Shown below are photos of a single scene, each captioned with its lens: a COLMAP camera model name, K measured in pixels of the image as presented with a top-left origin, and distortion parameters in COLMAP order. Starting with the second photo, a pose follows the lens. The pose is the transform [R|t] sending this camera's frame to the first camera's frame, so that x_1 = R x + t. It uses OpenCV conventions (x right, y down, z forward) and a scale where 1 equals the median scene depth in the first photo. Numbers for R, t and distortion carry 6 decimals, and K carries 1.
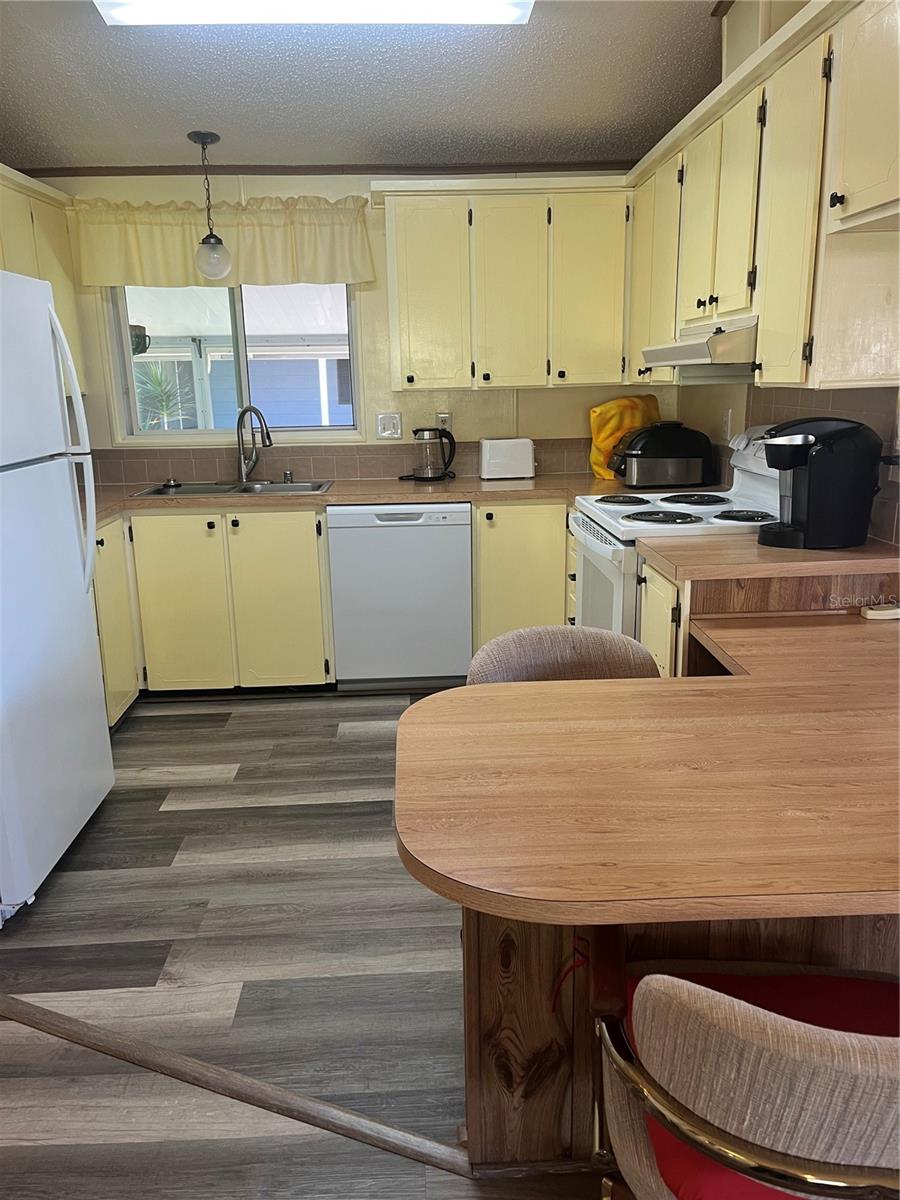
lens RADIAL K [[914.7, 0, 449.0], [0, 914.7, 603.7], [0, 0, 1]] dist [0.058533, -0.066884]
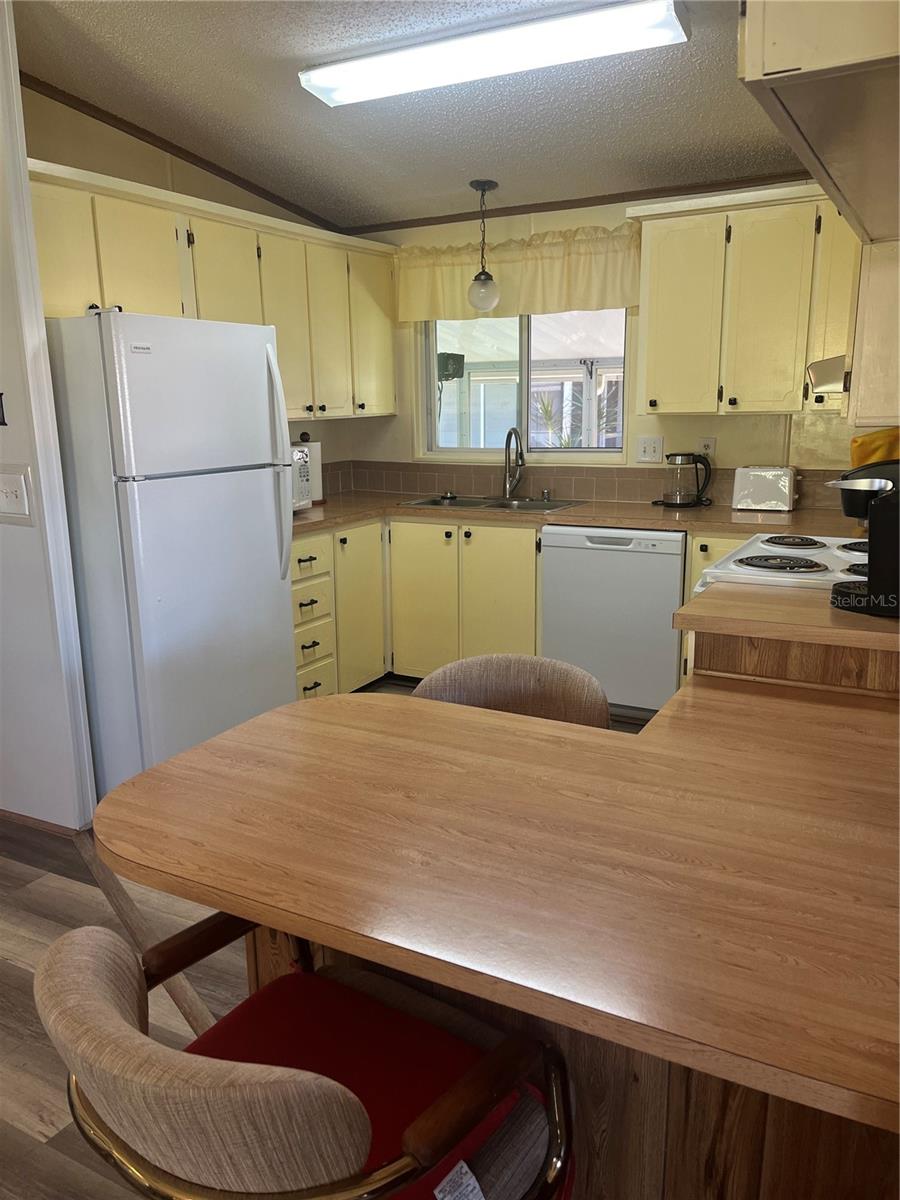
lens RADIAL K [[914.7, 0, 443.9], [0, 914.7, 606.9], [0, 0, 1]] dist [0.058533, -0.066884]
pose [[0.851551, 0.122032, -0.509872, 0.297677], [-0.128413, 0.991458, 0.022827, -0.022168], [0.508302, 0.046036, 0.859947, 0.049205]]
